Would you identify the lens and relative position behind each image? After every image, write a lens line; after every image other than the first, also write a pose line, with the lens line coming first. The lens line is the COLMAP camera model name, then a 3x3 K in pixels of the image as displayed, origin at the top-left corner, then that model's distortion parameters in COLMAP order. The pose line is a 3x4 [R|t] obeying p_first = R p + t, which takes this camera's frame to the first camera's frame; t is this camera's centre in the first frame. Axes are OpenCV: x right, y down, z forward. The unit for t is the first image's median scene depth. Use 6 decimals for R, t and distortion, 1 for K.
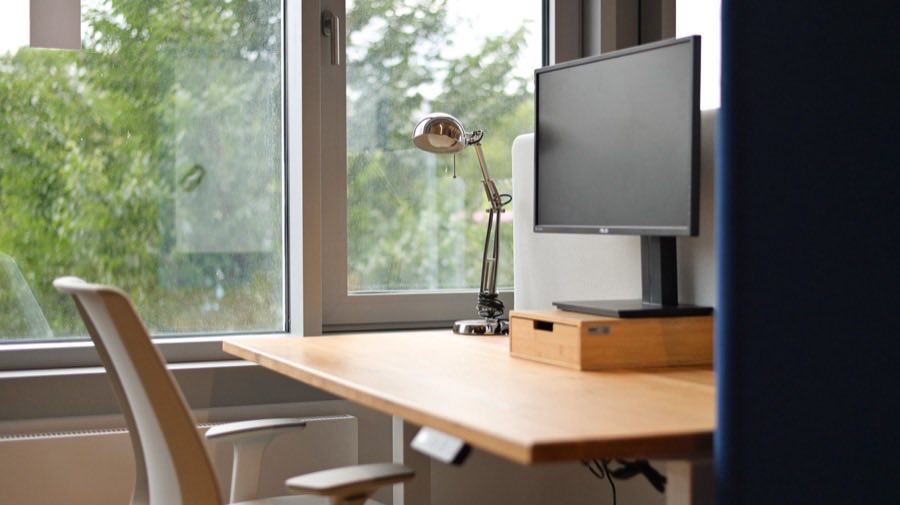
lens RADIAL K [[1346.0, 0, 449.9], [0, 1346.0, 249.6], [0, 0, 1]] dist [0.017084, 0.000000]
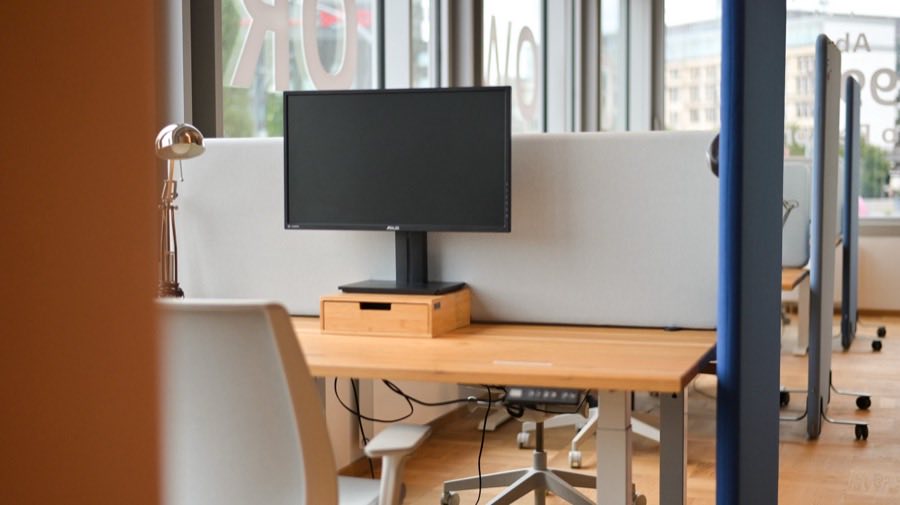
lens RADIAL K [[1346.0, 0, 447.1], [0, 1346.0, 257.9], [0, 0, 1]] dist [0.017084, 0.000000]
pose [[0.673142, -0.047486, 0.737987, -0.761896], [0.017651, 0.998684, 0.048161, -0.044732], [-0.739302, -0.019394, 0.673095, 0.101810]]
